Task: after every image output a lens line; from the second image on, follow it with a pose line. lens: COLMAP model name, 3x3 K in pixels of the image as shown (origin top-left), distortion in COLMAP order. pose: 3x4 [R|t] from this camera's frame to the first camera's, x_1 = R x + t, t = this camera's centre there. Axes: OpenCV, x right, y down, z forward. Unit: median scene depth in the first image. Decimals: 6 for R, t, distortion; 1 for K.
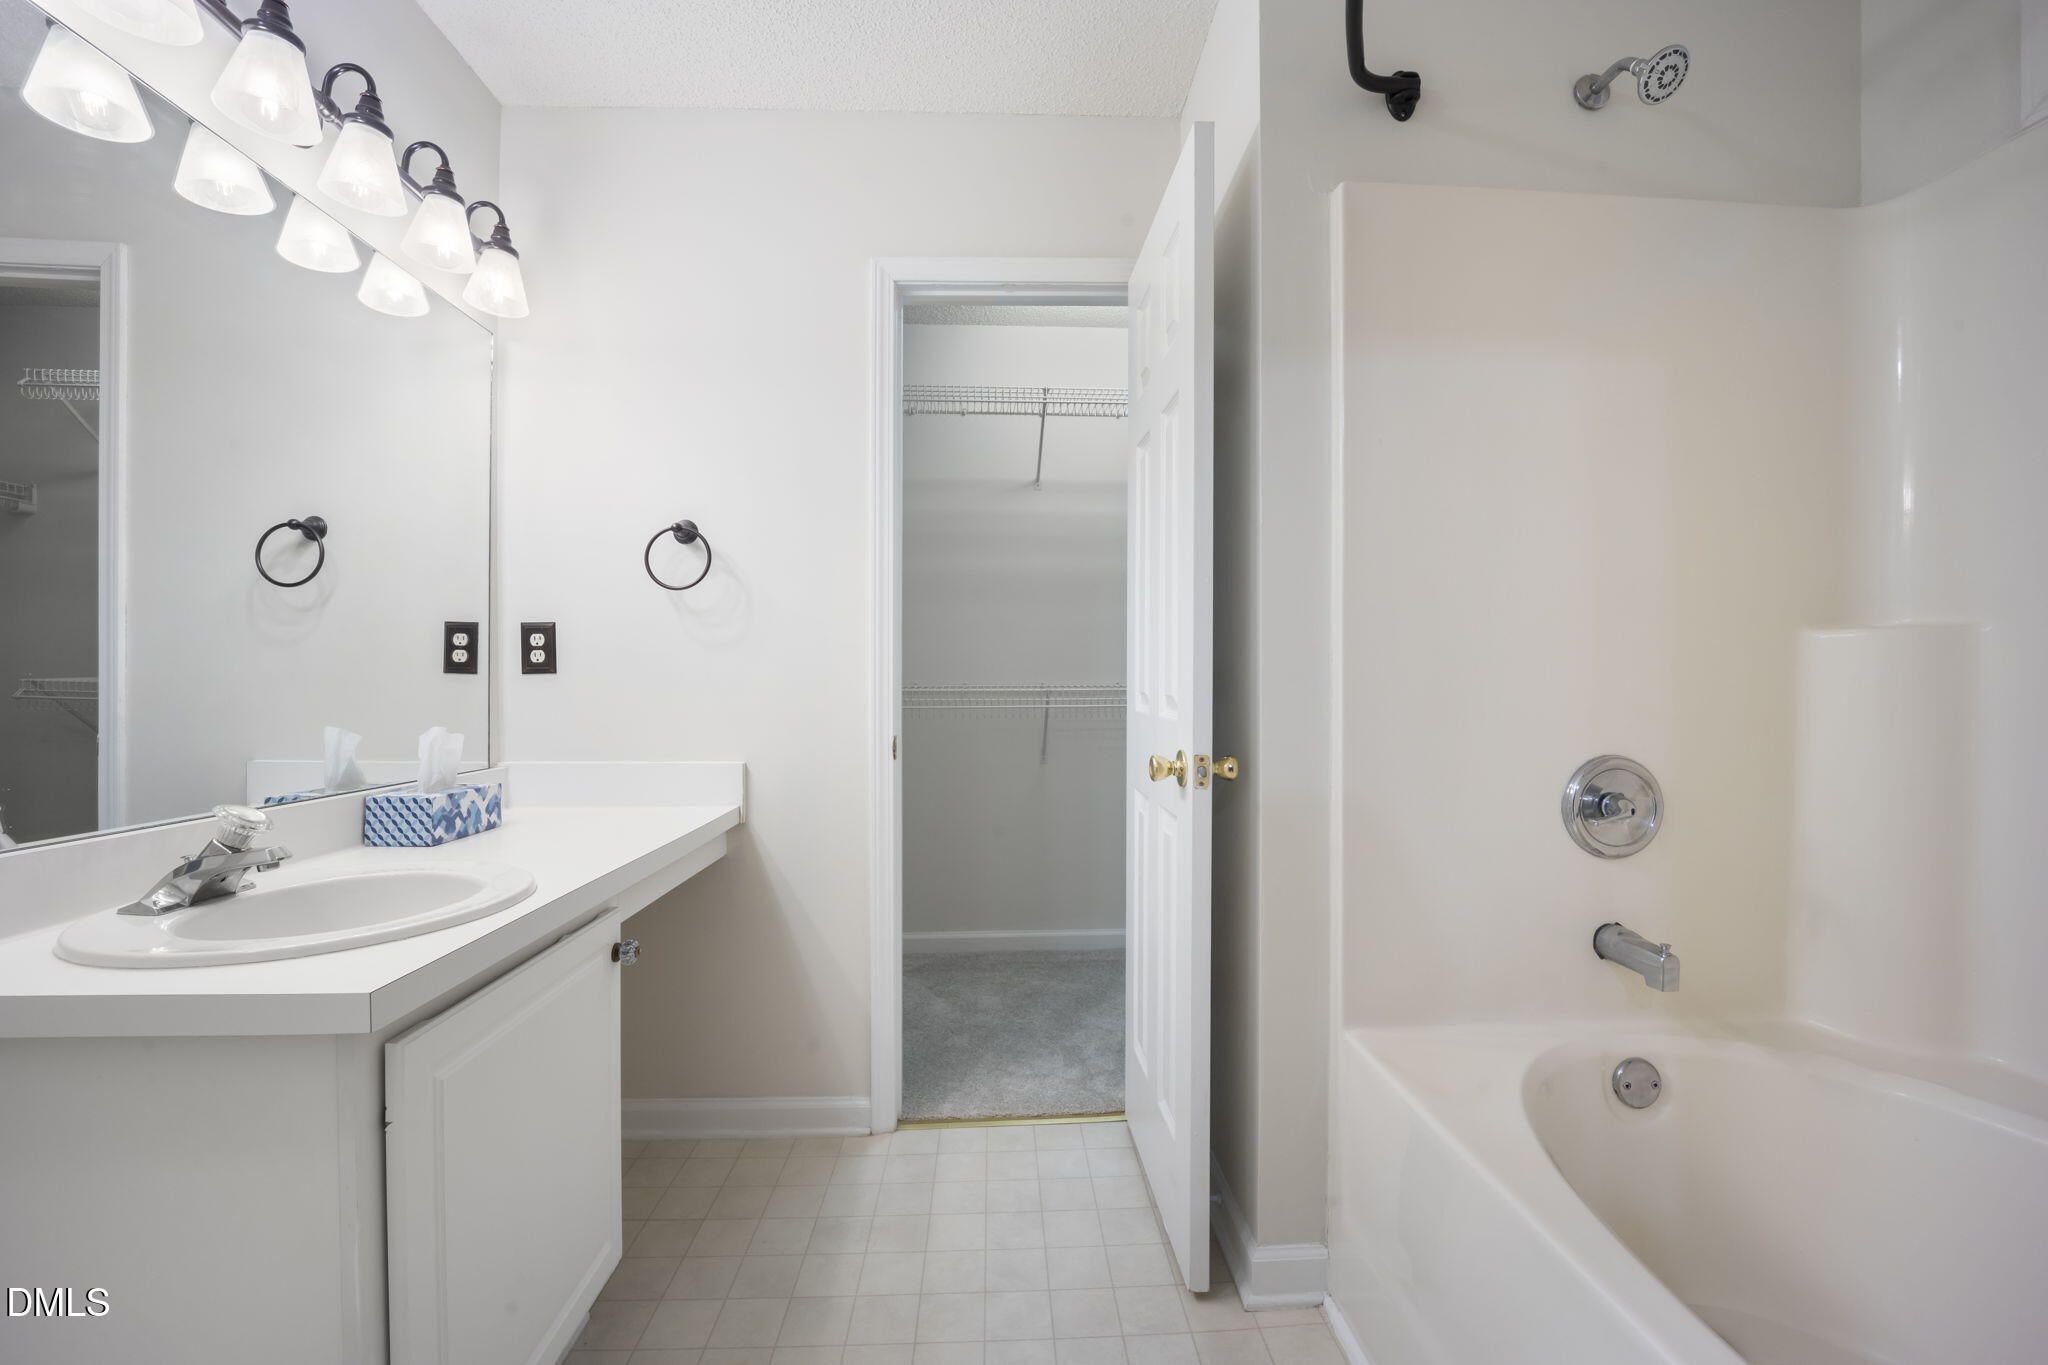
lens RADIAL K [[838.1, 0, 1025.5], [0, 838.1, 682.3], [0, 0, 1]] dist [-0.021791, -0.000326]
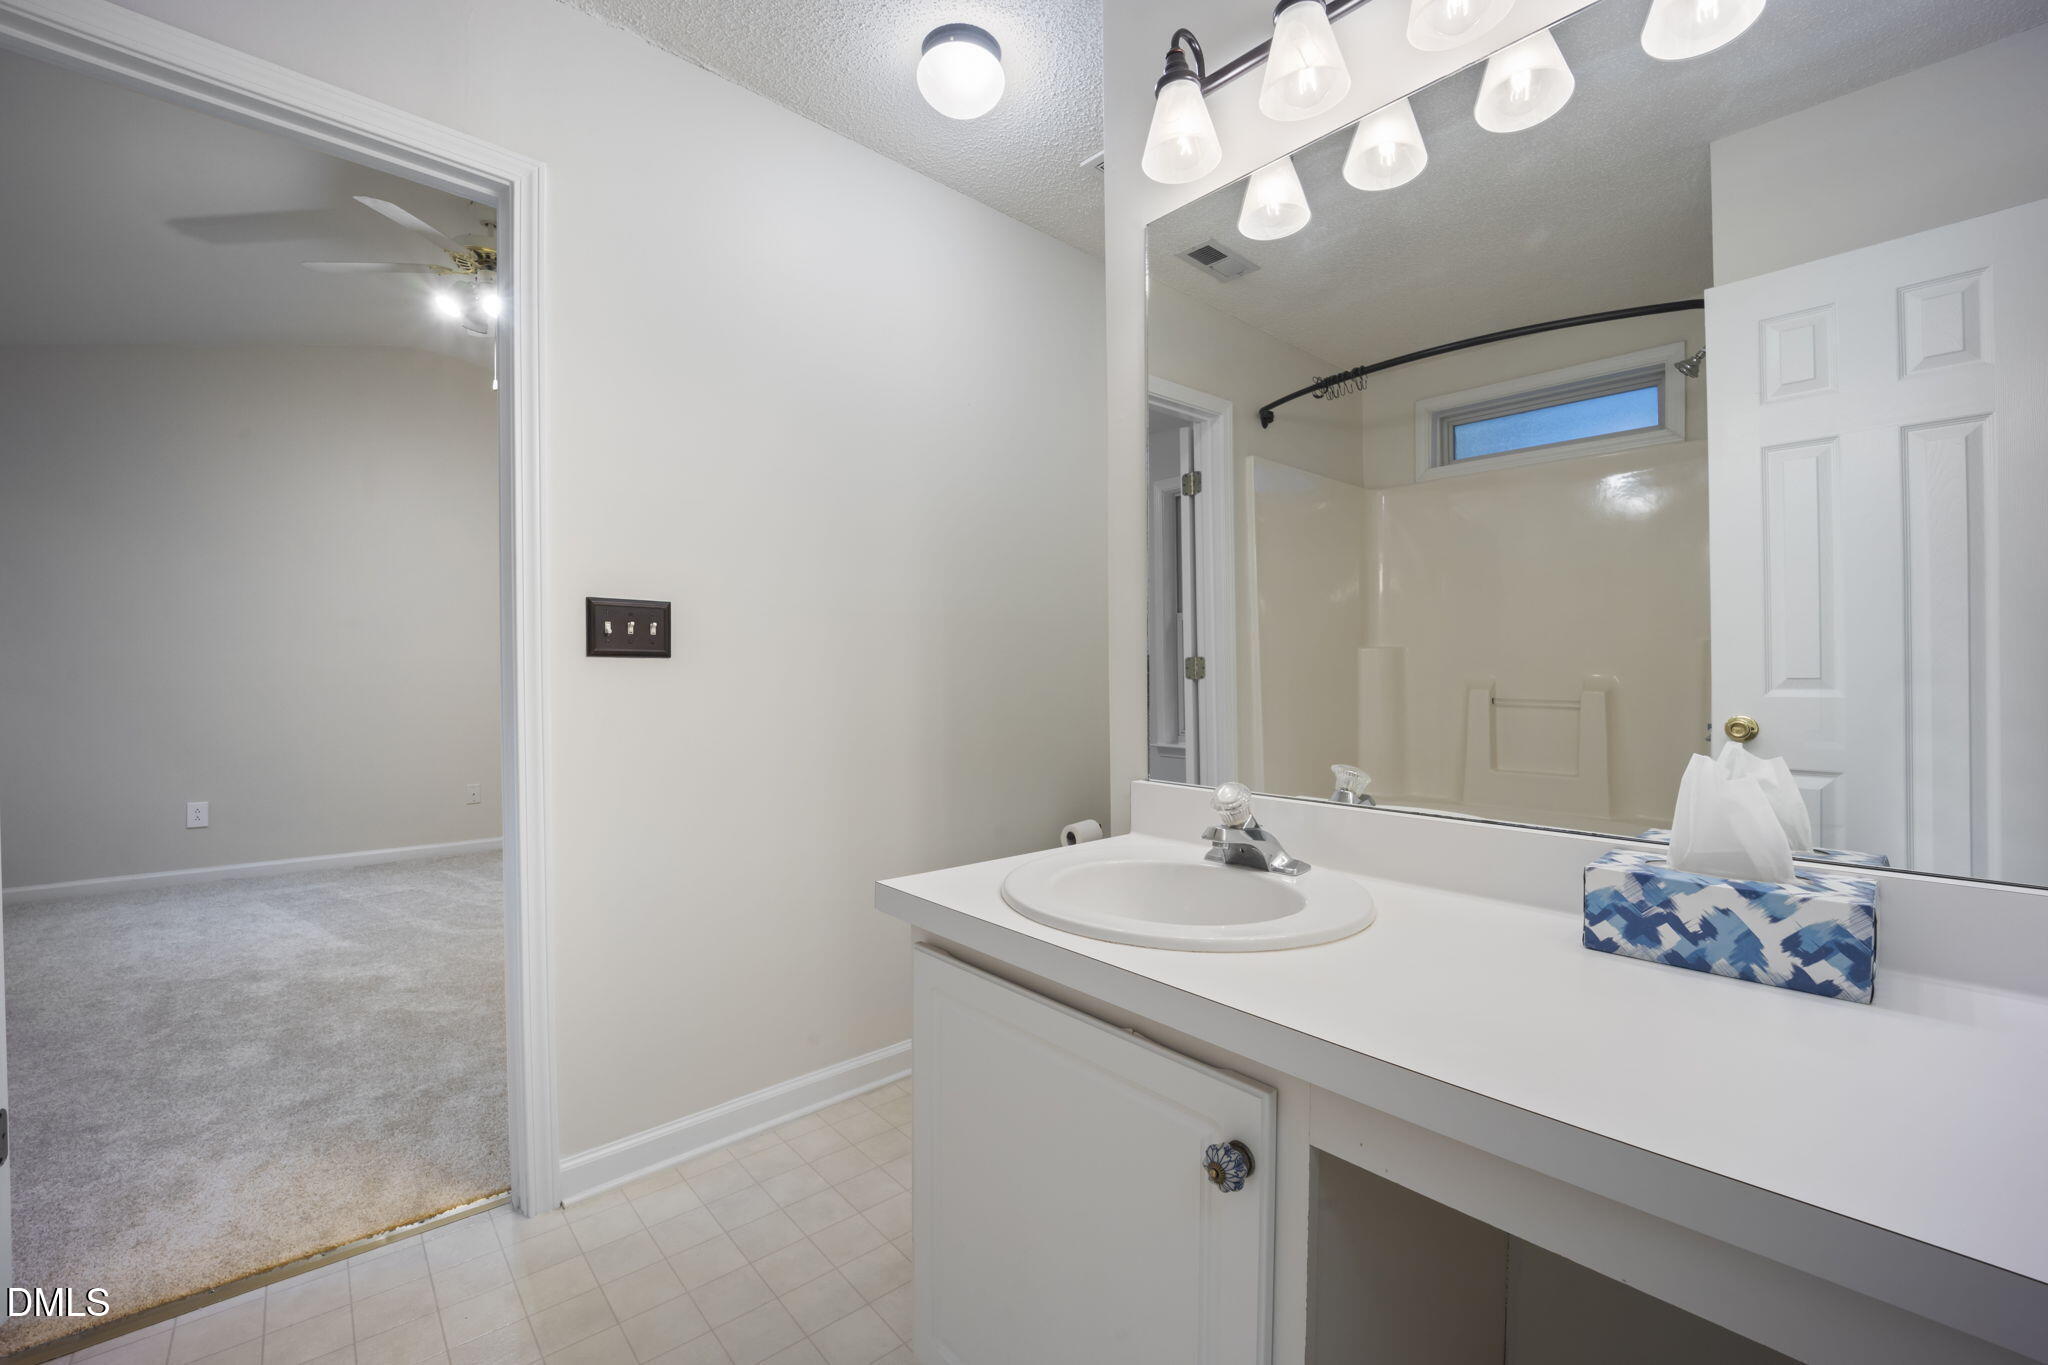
lens RADIAL K [[838.1, 0, 1024.9], [0, 838.1, 681.0], [0, 0, 1]] dist [-0.021791, -0.000326]
pose [[-0.757994, 0.015162, -0.652085, -0.026722], [0.004083, 0.999820, 0.018502, -0.004959], [0.652249, 0.011361, -0.757920, 1.101767]]
